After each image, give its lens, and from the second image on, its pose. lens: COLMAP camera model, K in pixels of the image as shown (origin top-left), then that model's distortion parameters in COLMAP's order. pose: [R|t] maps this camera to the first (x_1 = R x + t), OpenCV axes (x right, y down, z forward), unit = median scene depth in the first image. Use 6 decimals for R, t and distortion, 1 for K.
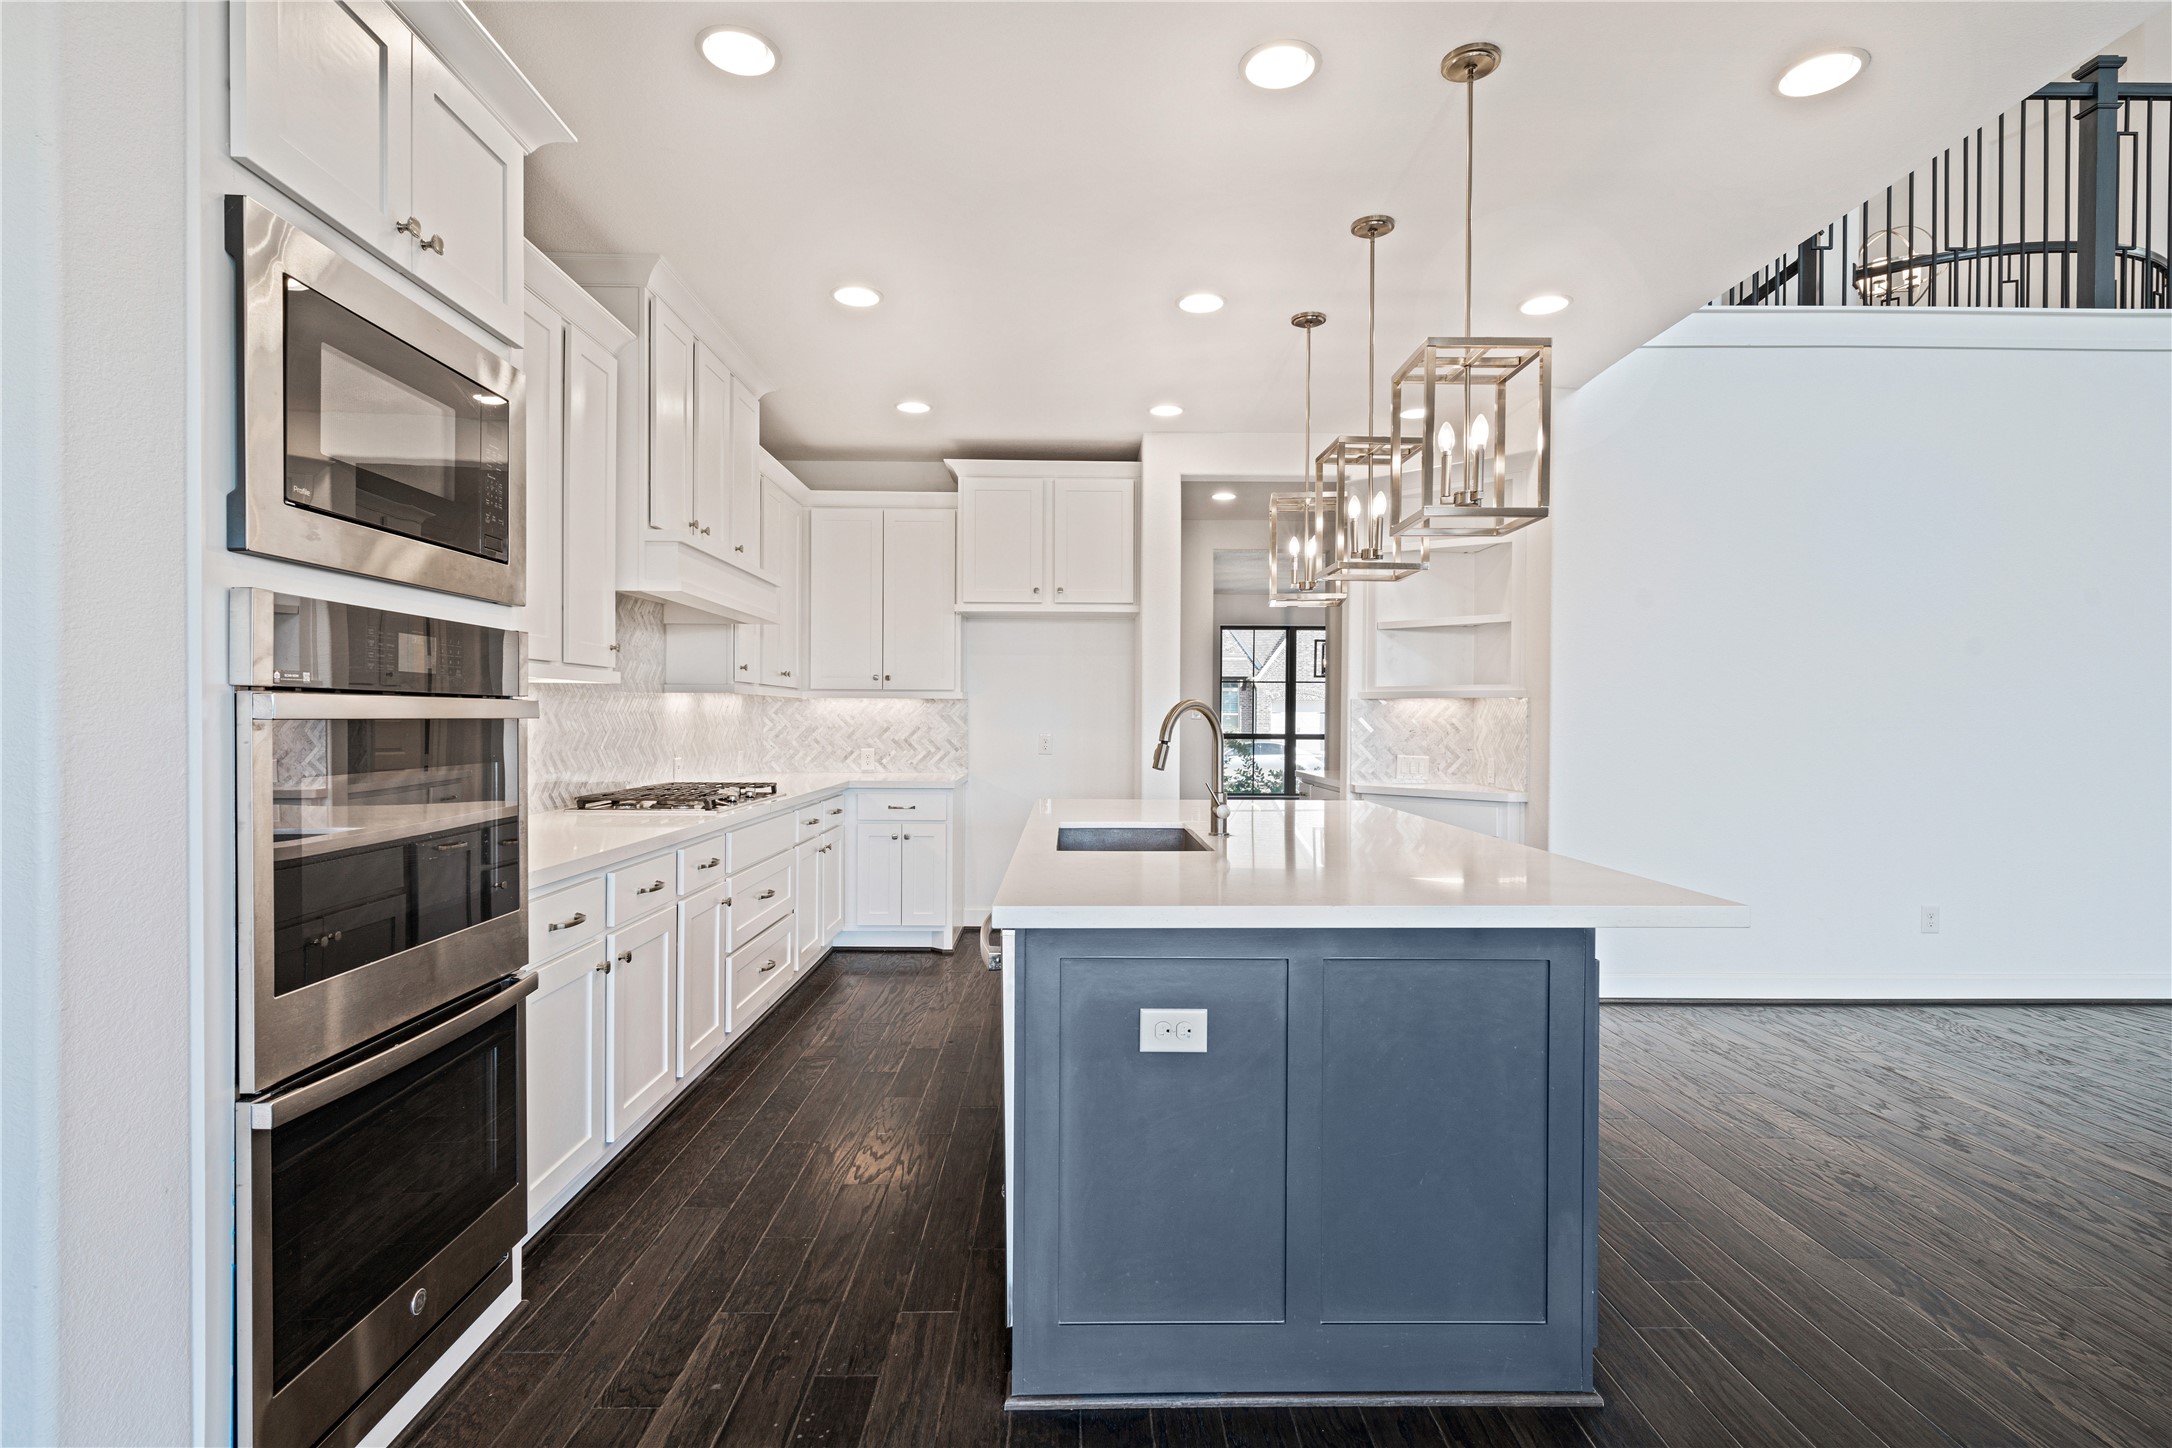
lens RADIAL K [[1083.4, 0, 1084.8], [0, 1083.4, 723.3], [0, 0, 1]] dist [-0.001018, 0.000195]
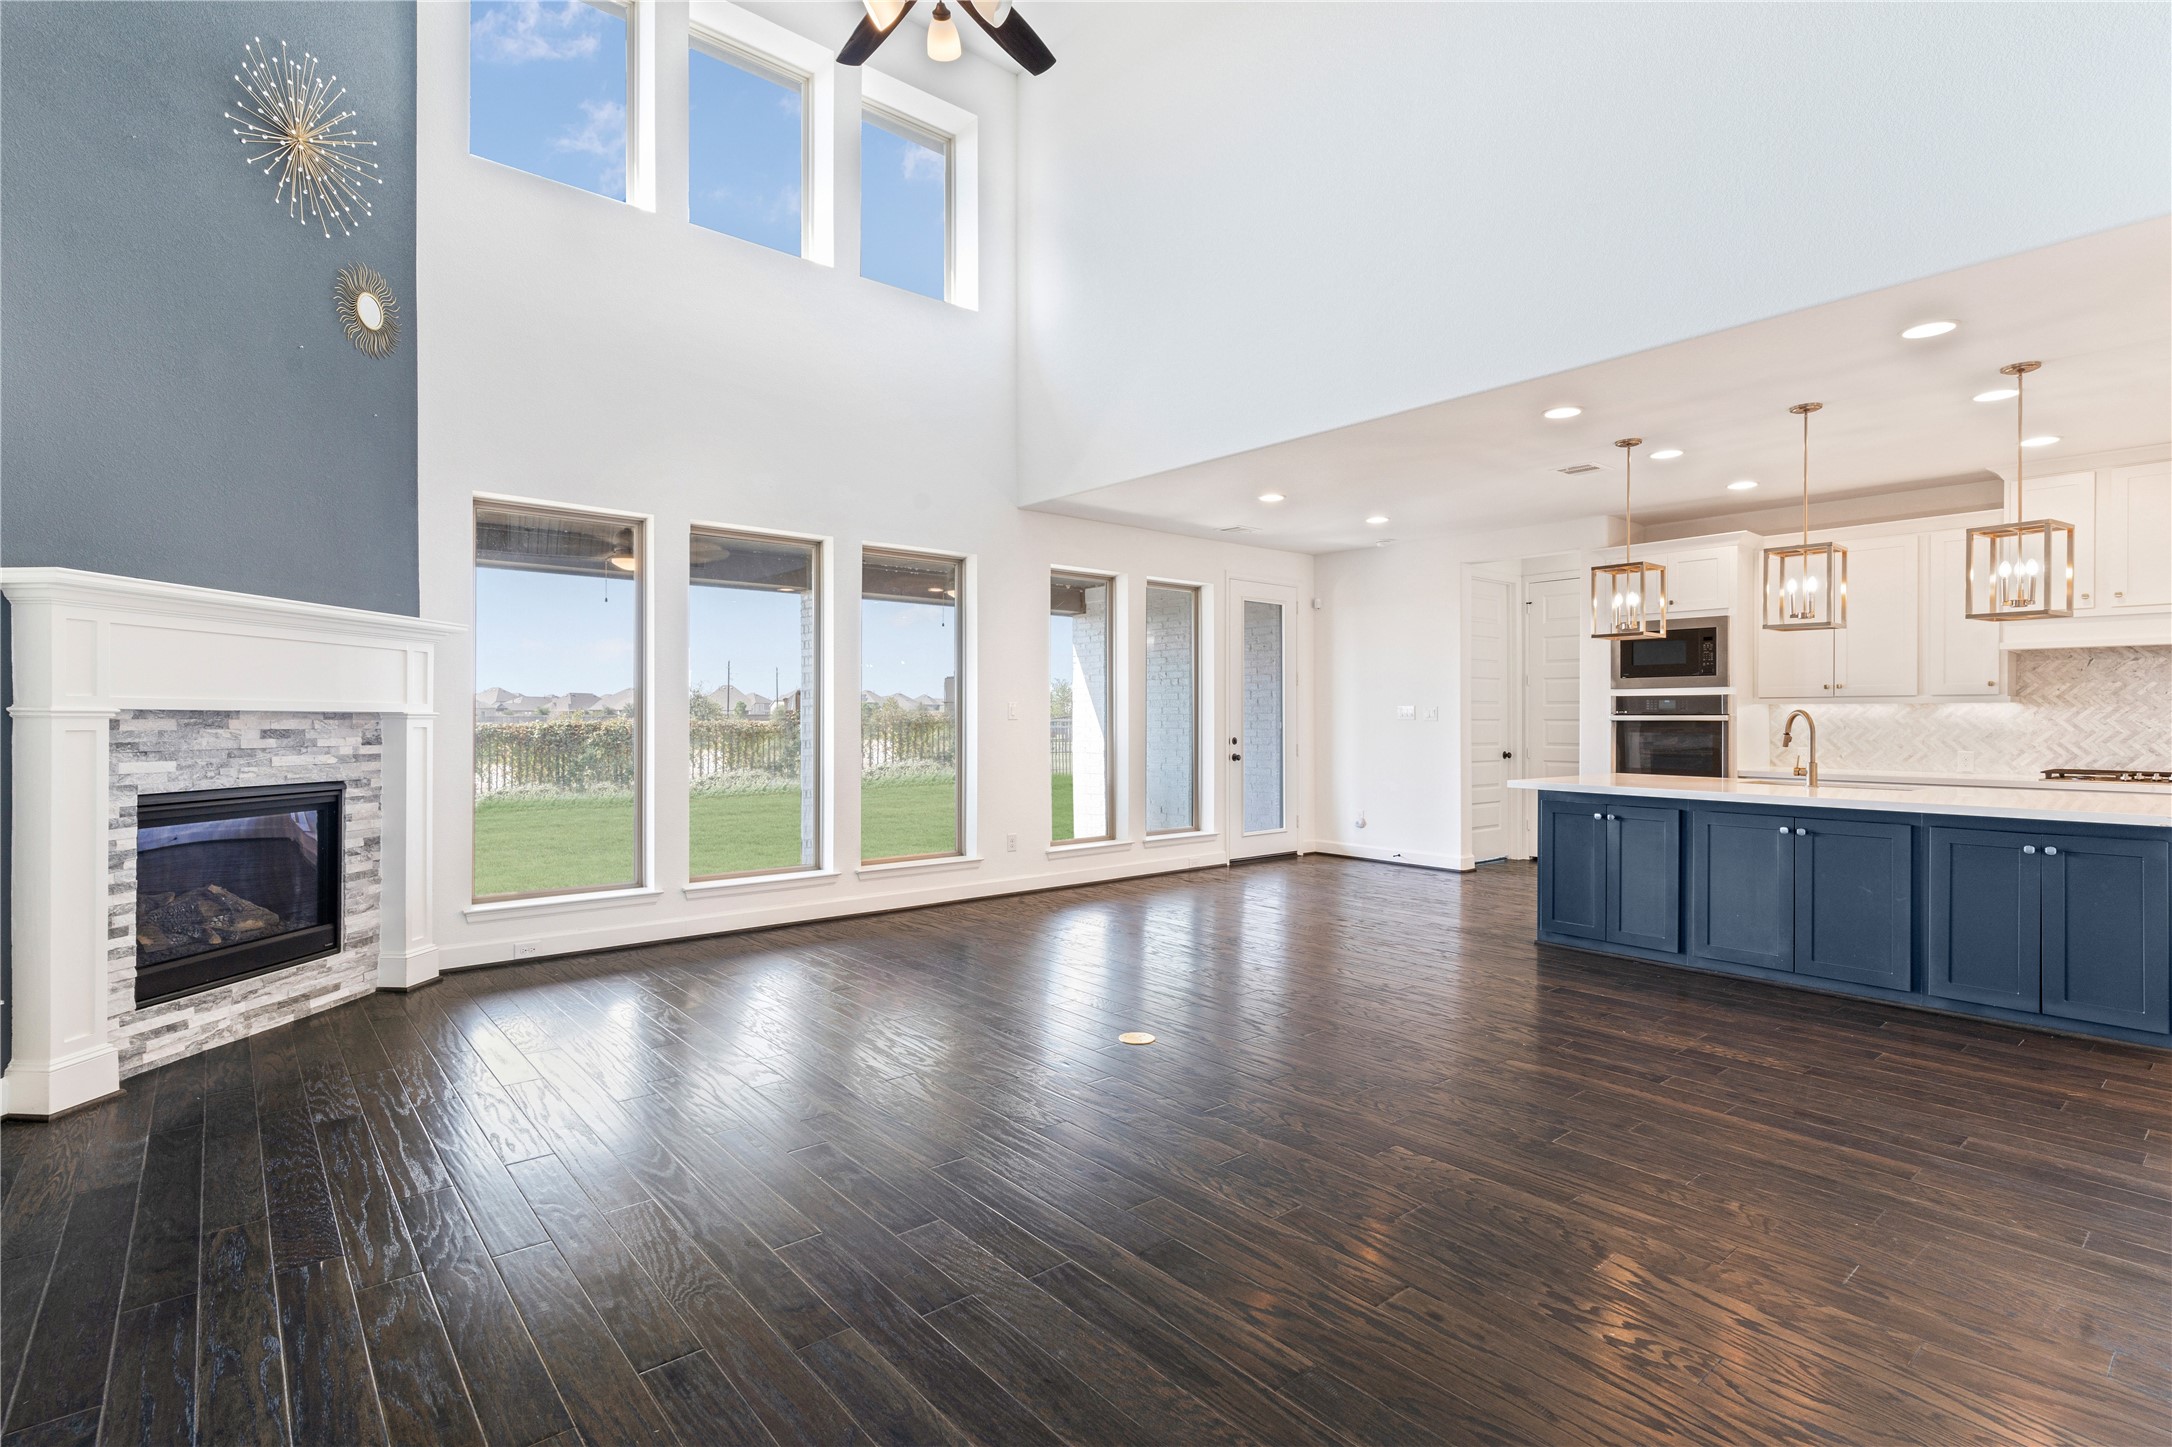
lens RADIAL K [[1040.8, 0, 1085.6], [0, 1040.8, 718.1], [0, 0, 1]] dist [-0.002227, -0.000175]
pose [[-0.777271, -0.007935, -0.629116, 1.193126], [-0.010778, 0.999942, 0.000704, 0.002513], [0.629074, 0.007328, -0.777311, 0.893674]]
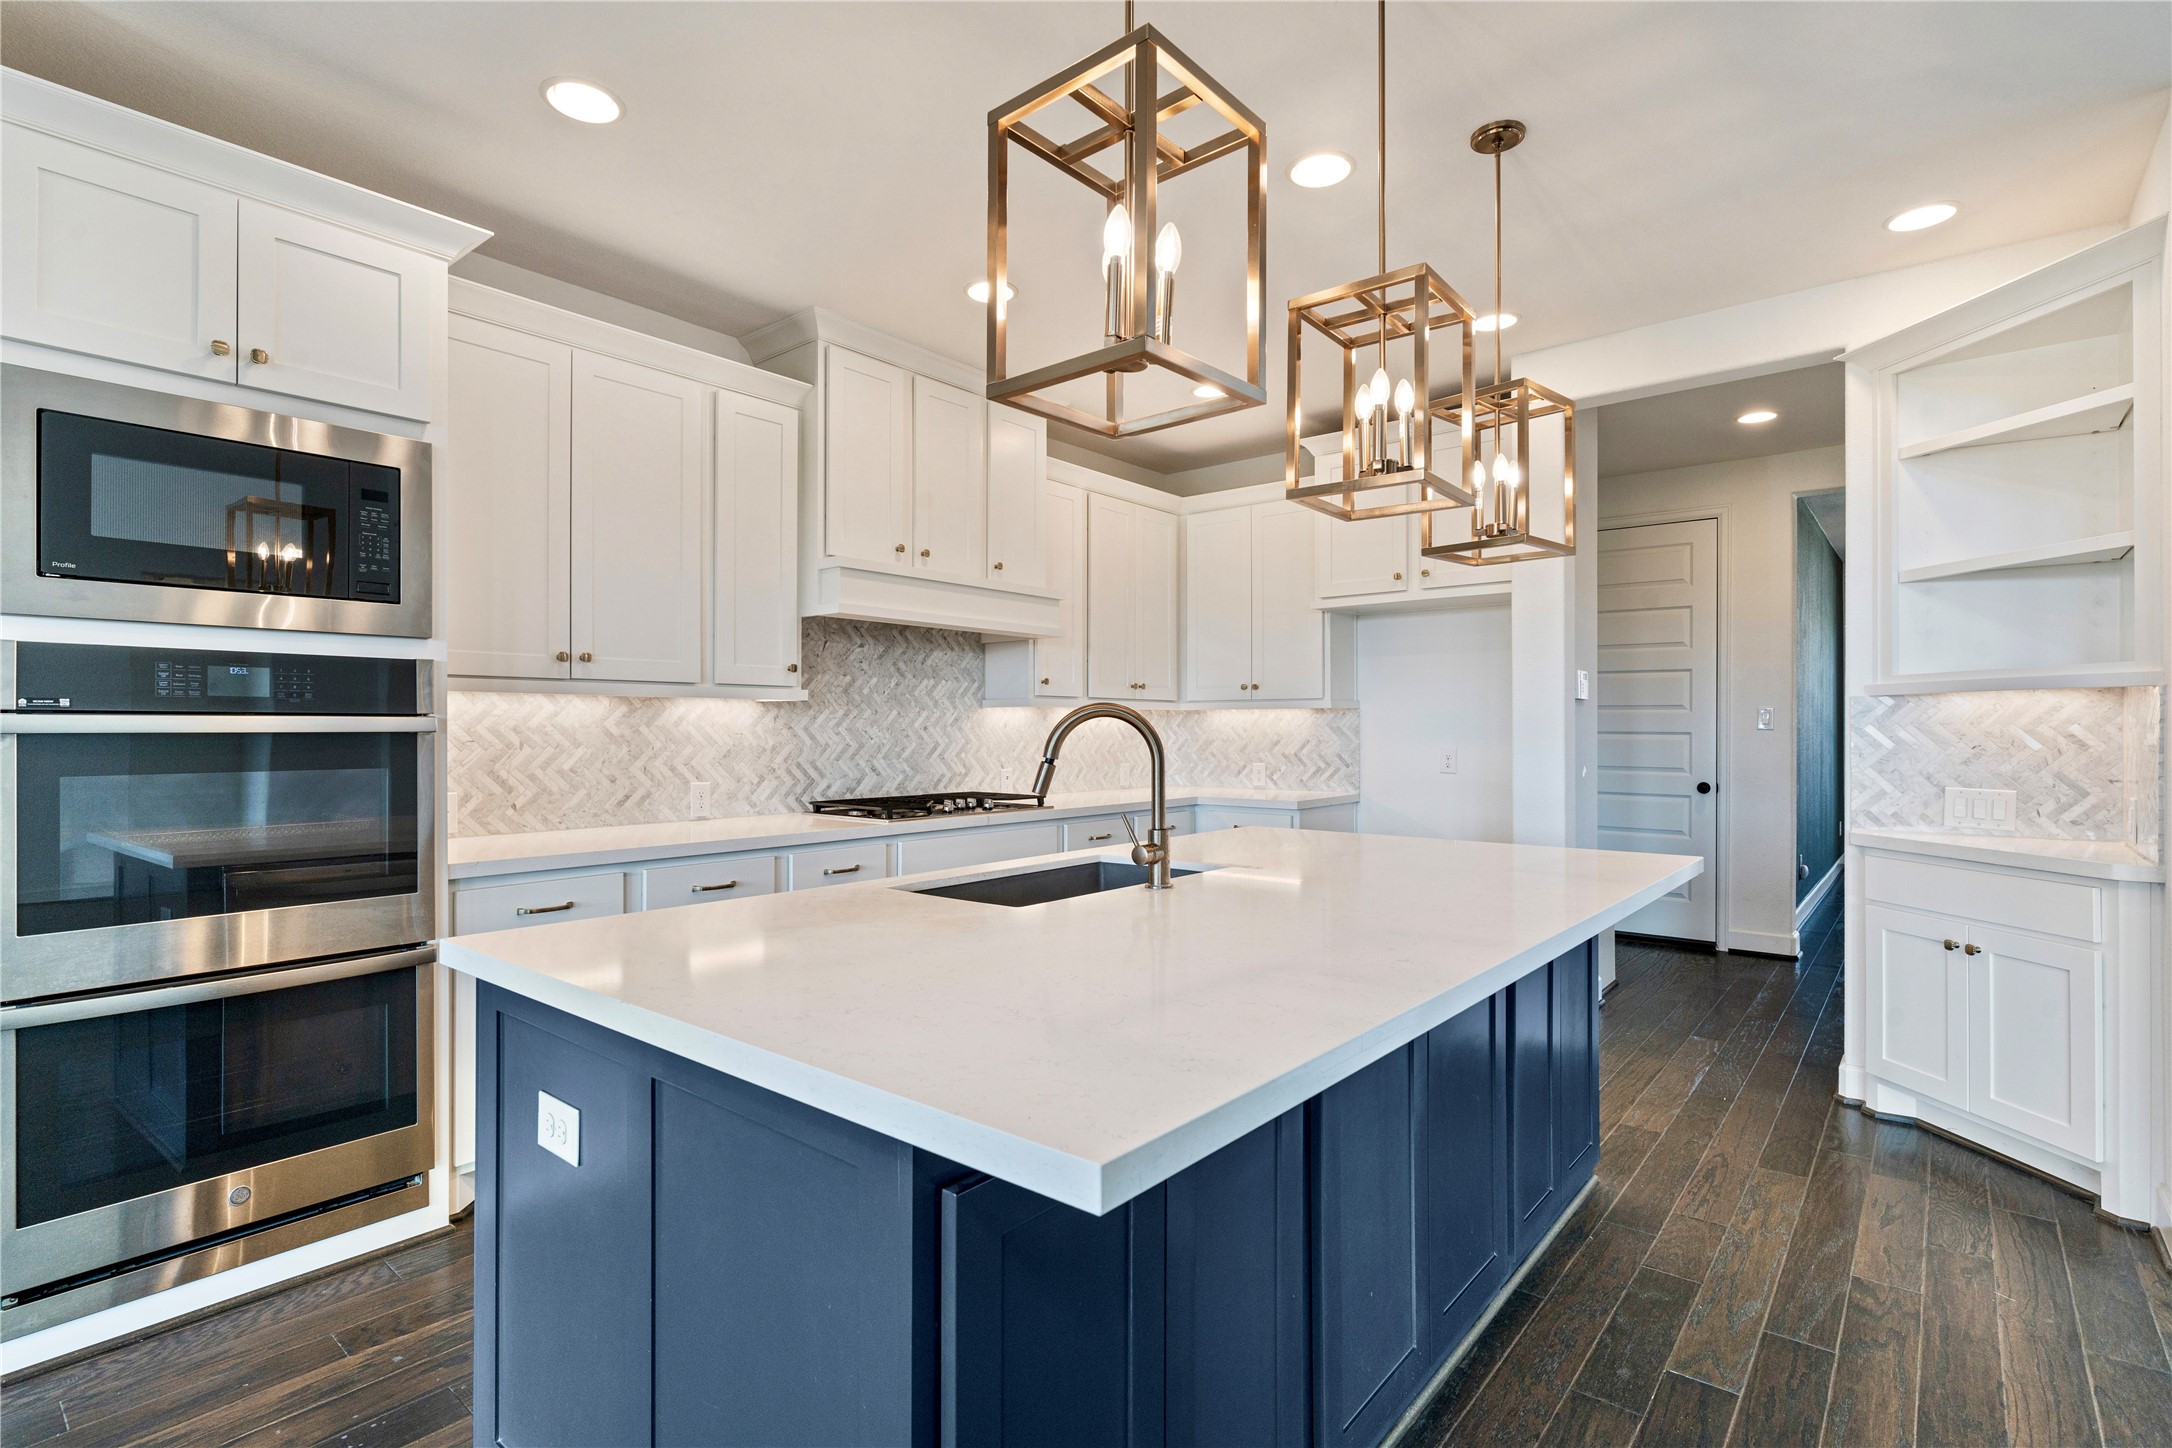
lens RADIAL K [[1040.8, 0, 1082.9], [0, 1040.8, 727.2], [0, 0, 1]] dist [-0.002227, -0.000175]
pose [[0.749524, -0.008285, -0.661926, 0.311714], [0.001951, 0.999945, -0.010308, 0.001202], [0.661975, 0.006435, 0.749499, 0.249559]]
